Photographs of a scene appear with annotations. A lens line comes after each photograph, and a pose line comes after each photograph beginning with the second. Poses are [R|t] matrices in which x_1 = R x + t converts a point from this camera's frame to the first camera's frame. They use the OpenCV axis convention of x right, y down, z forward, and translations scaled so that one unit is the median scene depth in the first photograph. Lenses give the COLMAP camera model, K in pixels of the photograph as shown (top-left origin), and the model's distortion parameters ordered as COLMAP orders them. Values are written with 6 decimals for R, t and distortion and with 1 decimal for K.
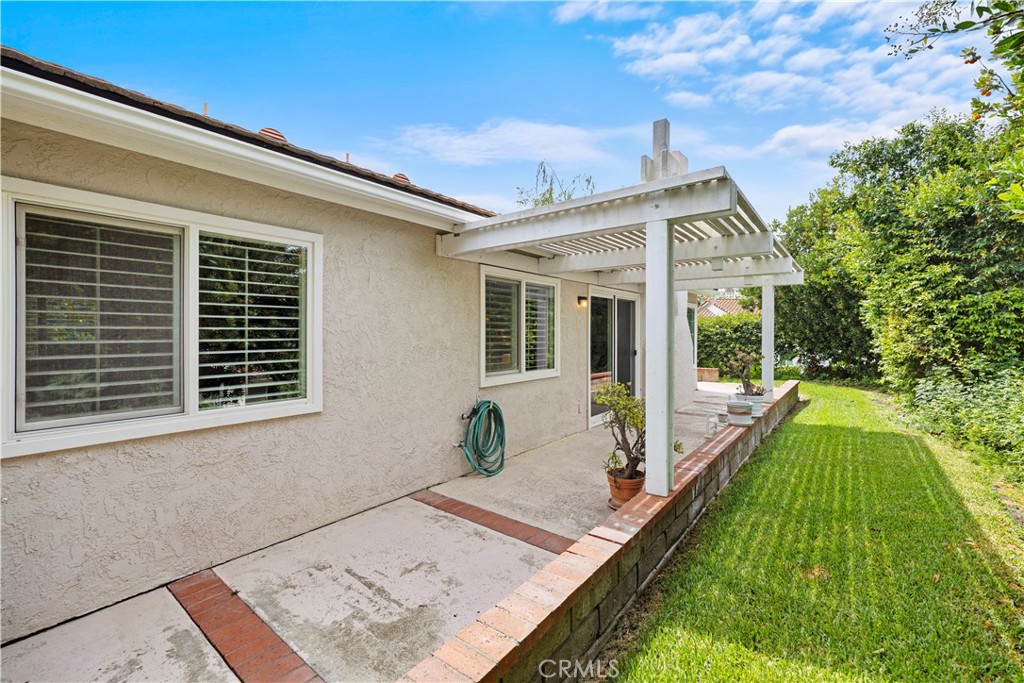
lens RADIAL K [[431.4, 0, 514.5], [0, 431.4, 343.2], [0, 0, 1]] dist [0.000497, 0.000223]
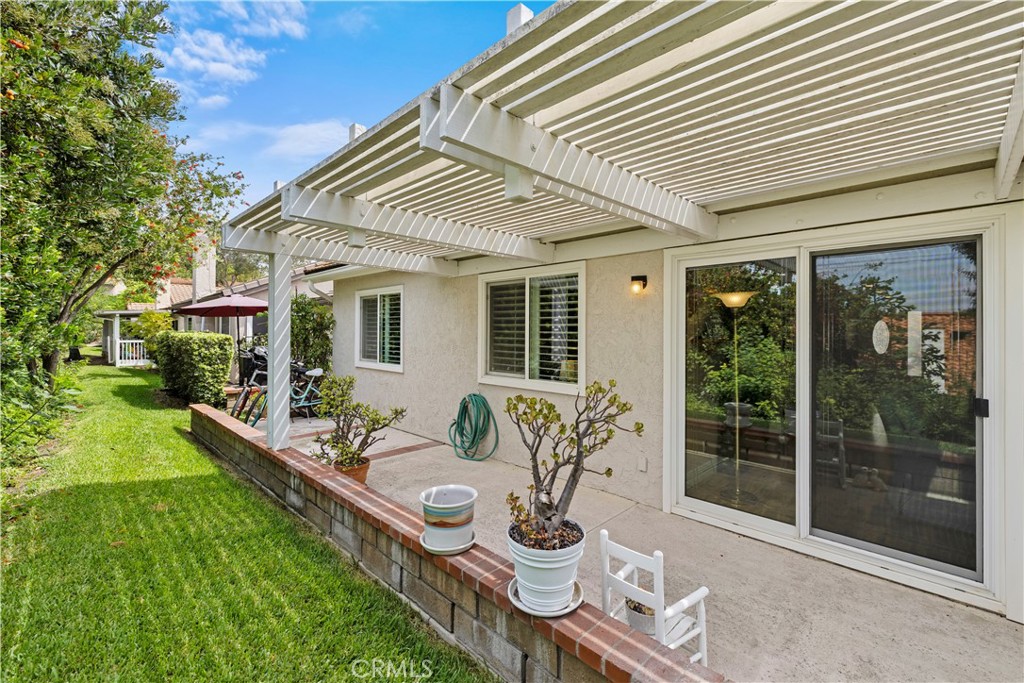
lens RADIAL K [[431.4, 0, 514.5], [0, 431.4, 343.2], [0, 0, 1]] dist [0.000497, 0.000223]
pose [[-0.099768, 0.006159, -0.994992, 1.243556], [-0.046985, 0.998836, 0.010894, -0.021565], [0.993901, 0.047836, -0.099362, 1.432217]]
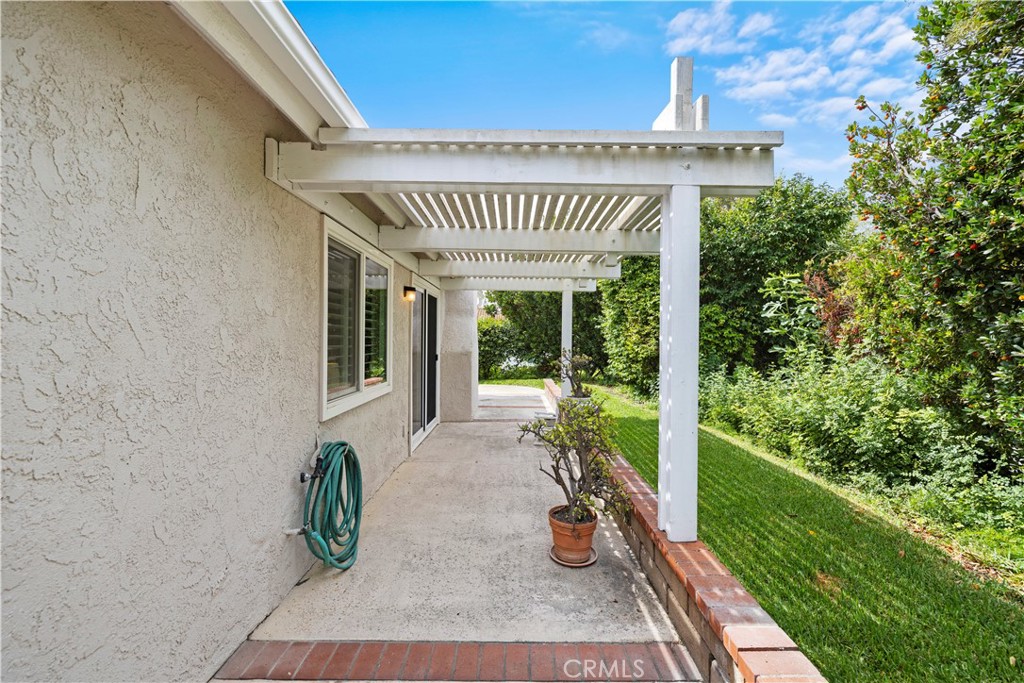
lens RADIAL K [[431.4, 0, 514.5], [0, 431.4, 343.2], [0, 0, 1]] dist [0.000497, 0.000223]
pose [[0.780782, -0.001796, 0.624802, -0.288905], [0.008095, 0.999941, -0.007242, 0.001427], [-0.624752, 0.010712, 0.780750, 0.437099]]
